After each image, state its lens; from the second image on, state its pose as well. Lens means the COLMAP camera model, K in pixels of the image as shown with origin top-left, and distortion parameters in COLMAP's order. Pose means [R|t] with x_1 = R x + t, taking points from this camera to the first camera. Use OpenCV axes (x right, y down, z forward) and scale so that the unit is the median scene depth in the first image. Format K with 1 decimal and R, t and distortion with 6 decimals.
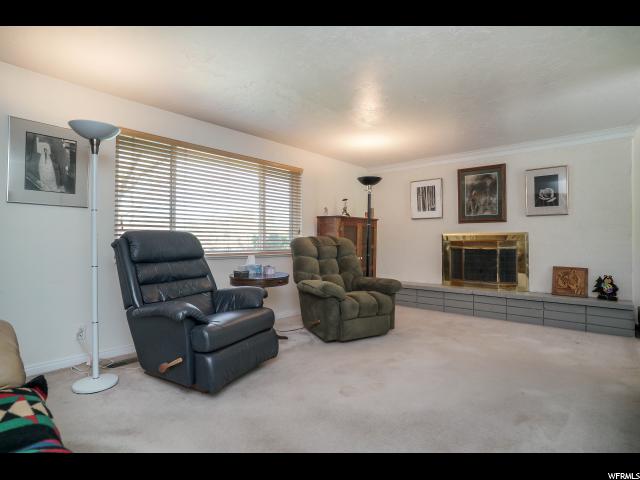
lens RADIAL K [[334.5, 0, 321.6], [0, 334.5, 240.0], [0, 0, 1]] dist [-0.065034, 0.021693]
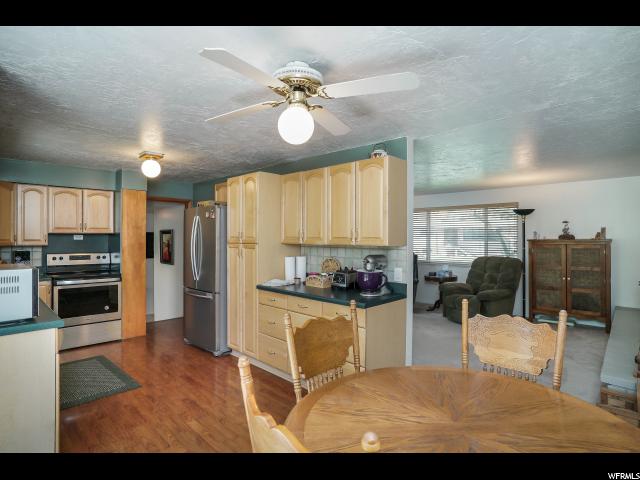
lens RADIAL K [[334.5, 0, 316.7], [0, 334.5, 239.1], [0, 0, 1]] dist [-0.065034, 0.021693]
pose [[-0.033118, 0.002309, -0.999449, 1.325372], [0.001198, 0.999997, 0.002271, -0.080571], [0.999451, -0.001122, -0.033121, 0.280022]]
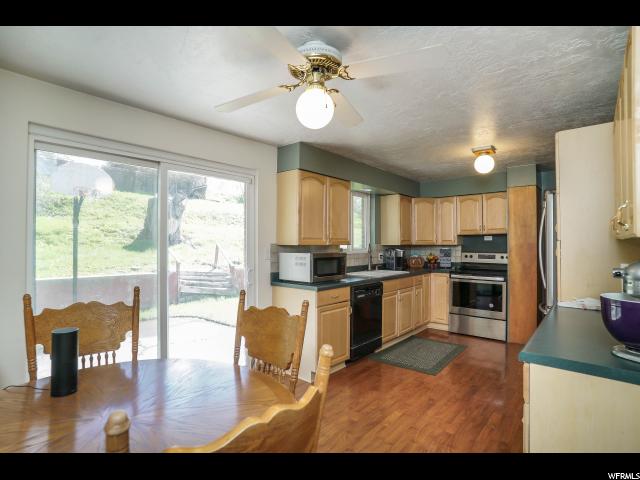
lens RADIAL K [[334.5, 0, 319.5], [0, 334.5, 239.3], [0, 0, 1]] dist [-0.065034, 0.021693]
pose [[-0.999697, -0.000701, -0.024621, 0.923055], [-0.000234, 0.999821, -0.018940, -0.058461], [0.024630, -0.018929, -0.999517, 0.627184]]
